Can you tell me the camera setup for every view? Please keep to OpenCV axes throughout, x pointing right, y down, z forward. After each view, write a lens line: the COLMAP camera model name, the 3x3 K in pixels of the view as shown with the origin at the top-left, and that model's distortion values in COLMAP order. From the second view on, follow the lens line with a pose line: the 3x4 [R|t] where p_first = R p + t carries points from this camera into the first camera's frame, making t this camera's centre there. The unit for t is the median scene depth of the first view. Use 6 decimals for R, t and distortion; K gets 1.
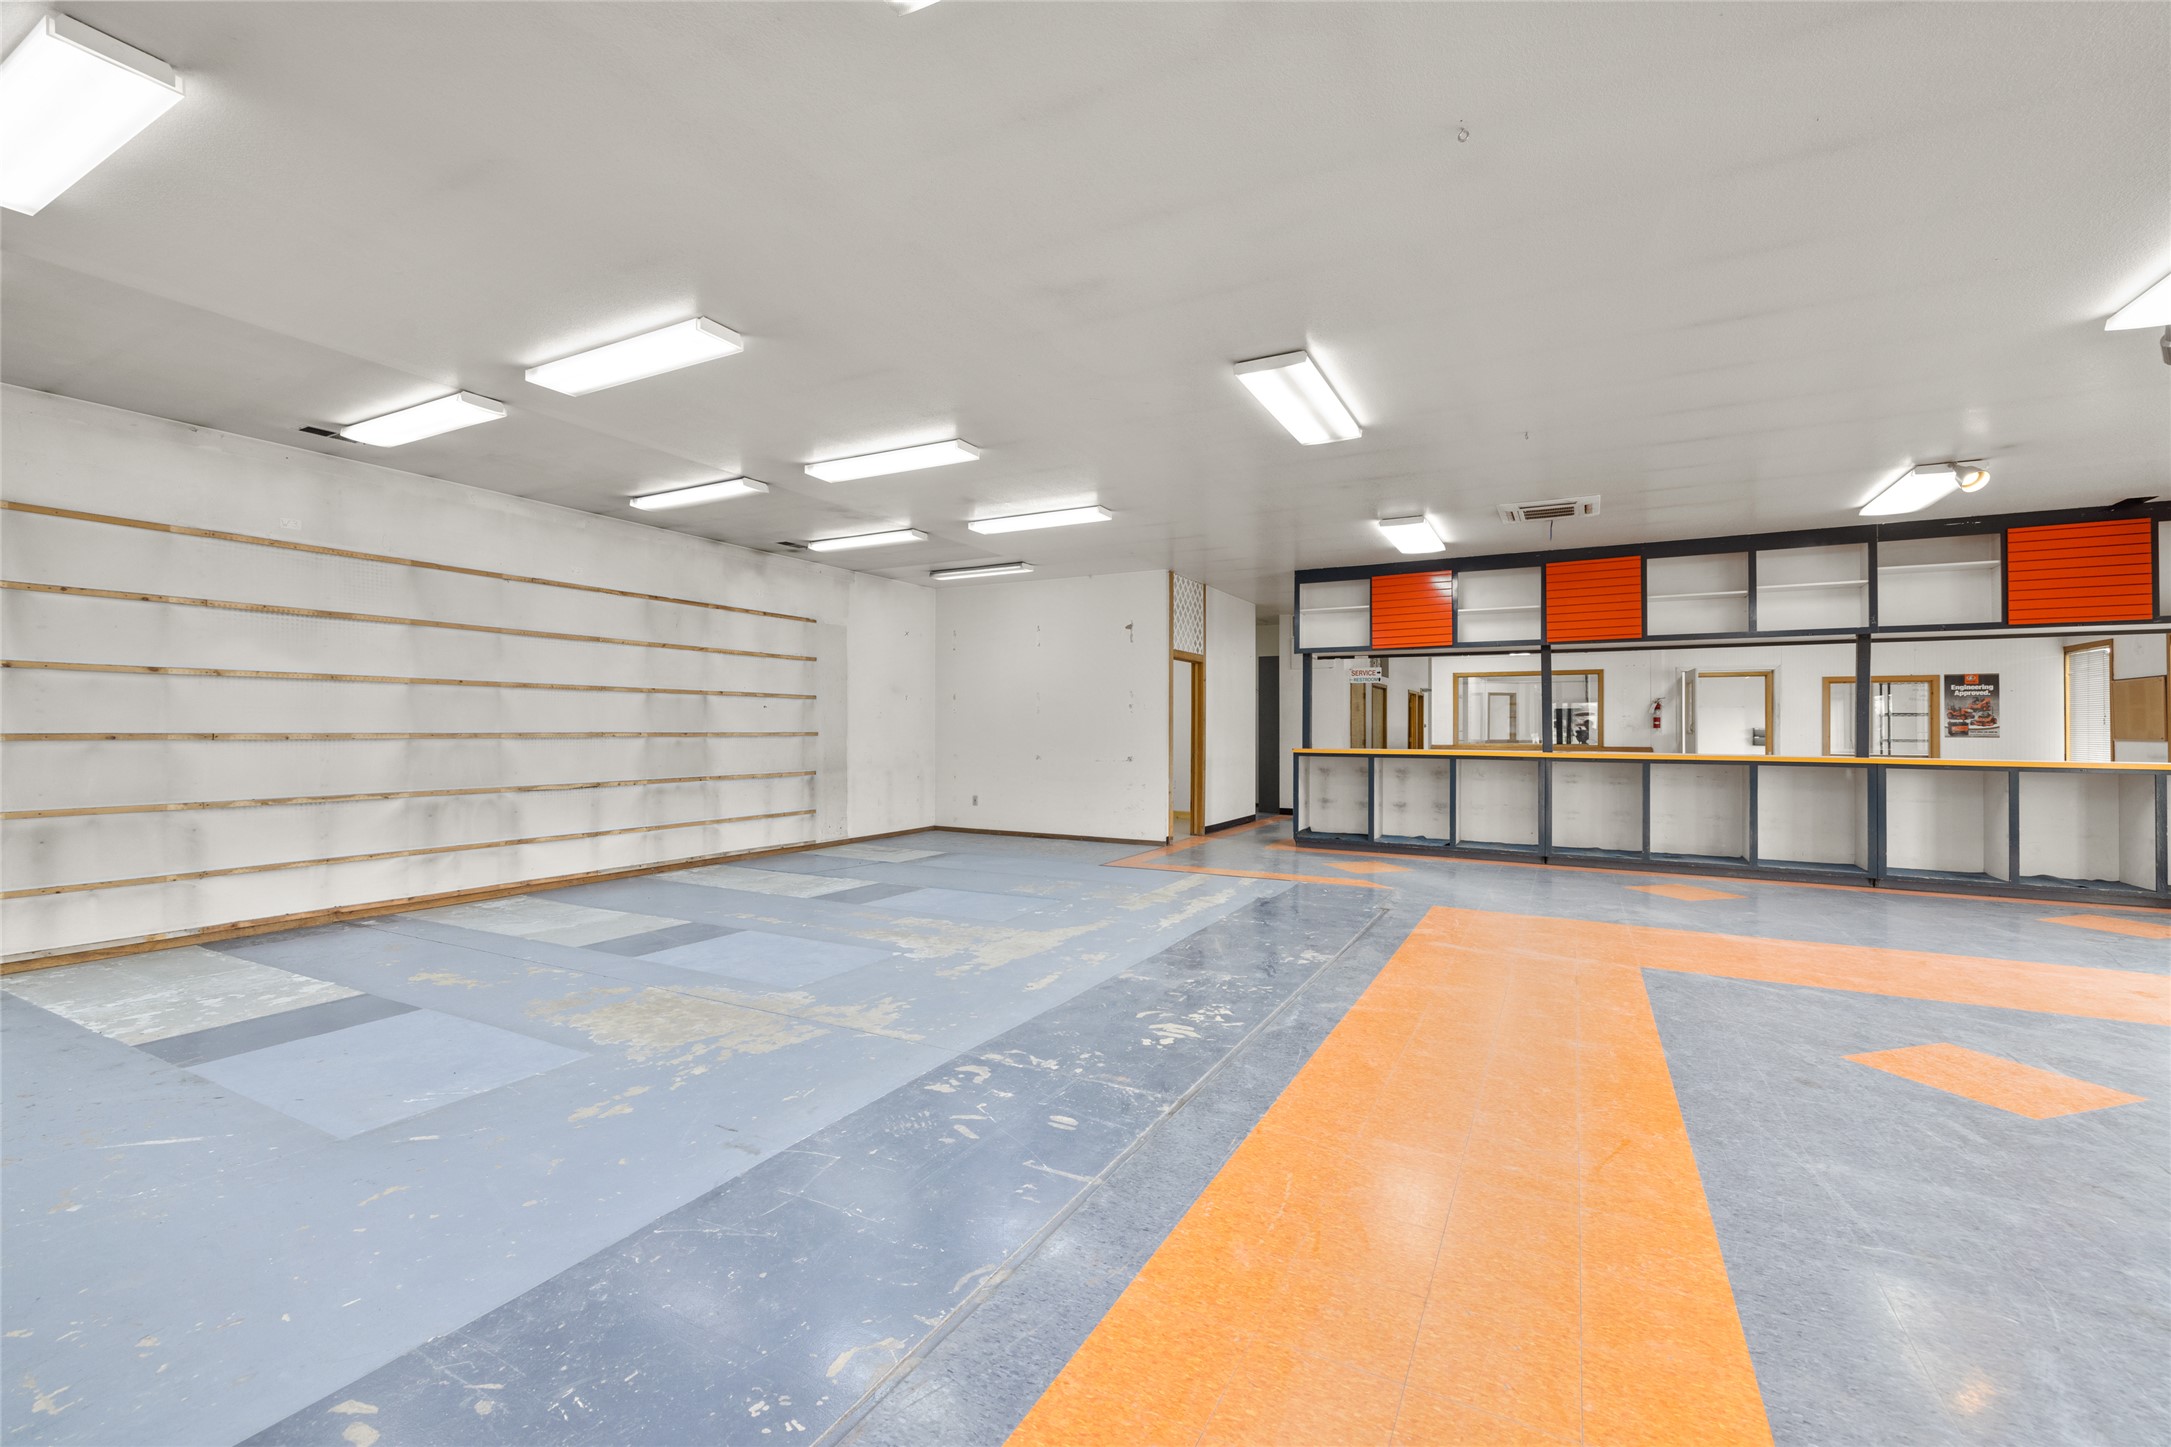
lens RADIAL K [[927.3, 0, 1077.7], [0, 927.3, 715.9], [0, 0, 1]] dist [0.000158, 0.000245]
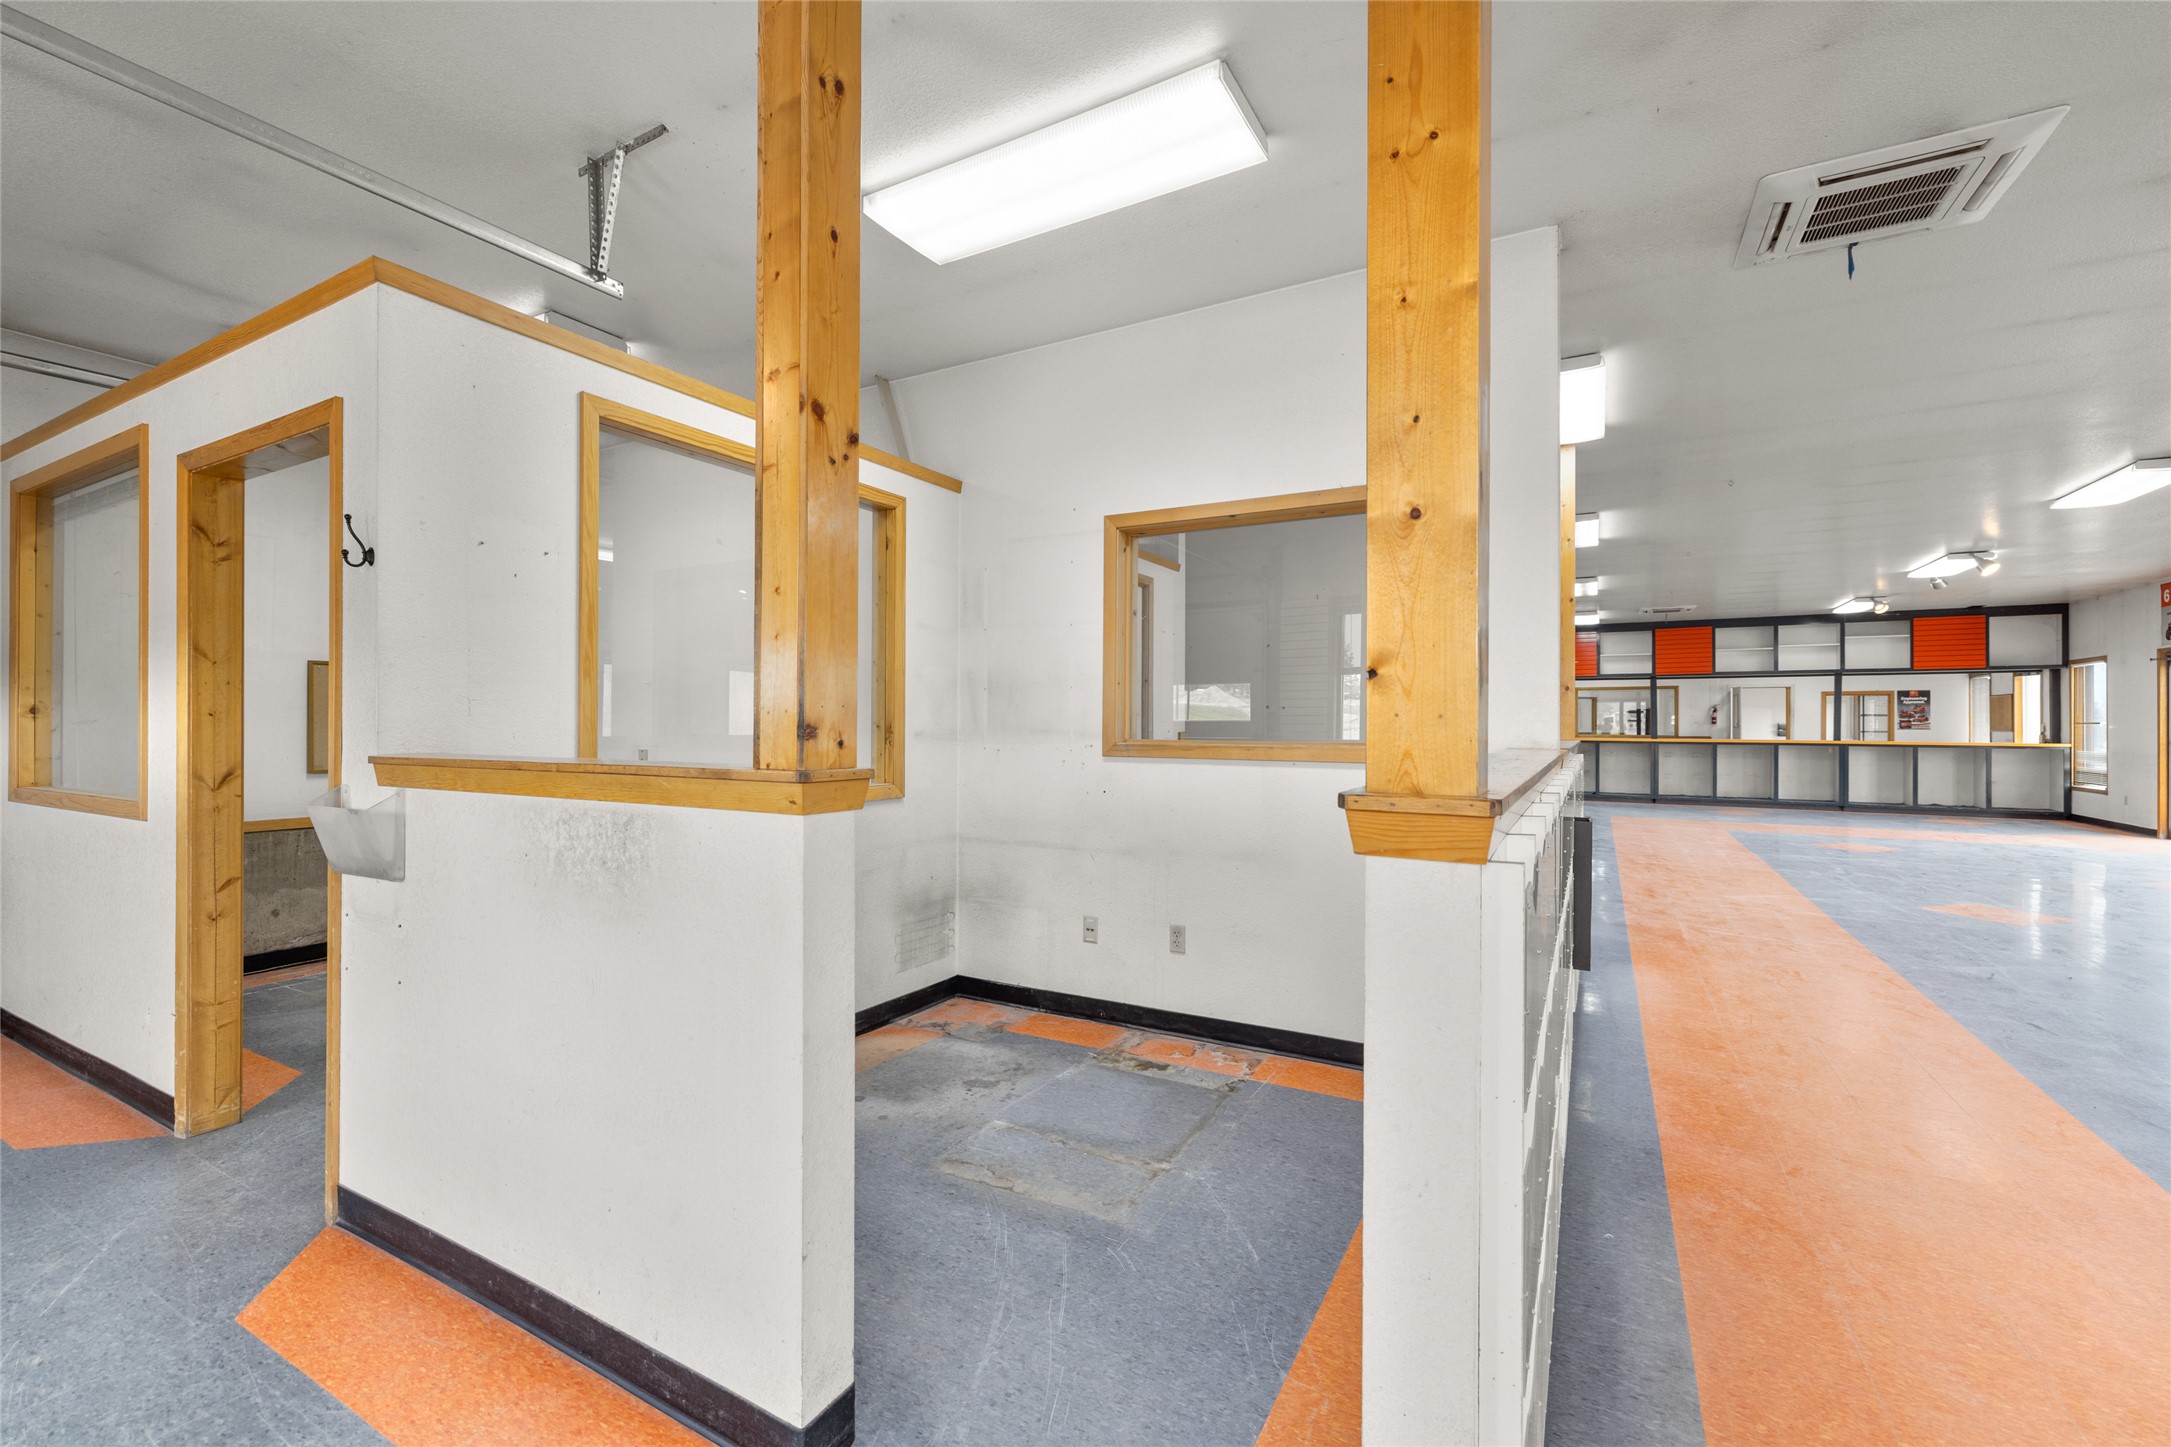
lens RADIAL K [[927.3, 0, 1086.9], [0, 927.3, 725.2], [0, 0, 1]] dist [0.000158, 0.000245]
pose [[0.999897, -0.003903, -0.013777, -0.528166], [0.004120, 0.999868, 0.015723, -0.017977], [0.013714, -0.015779, 0.999781, -0.739735]]
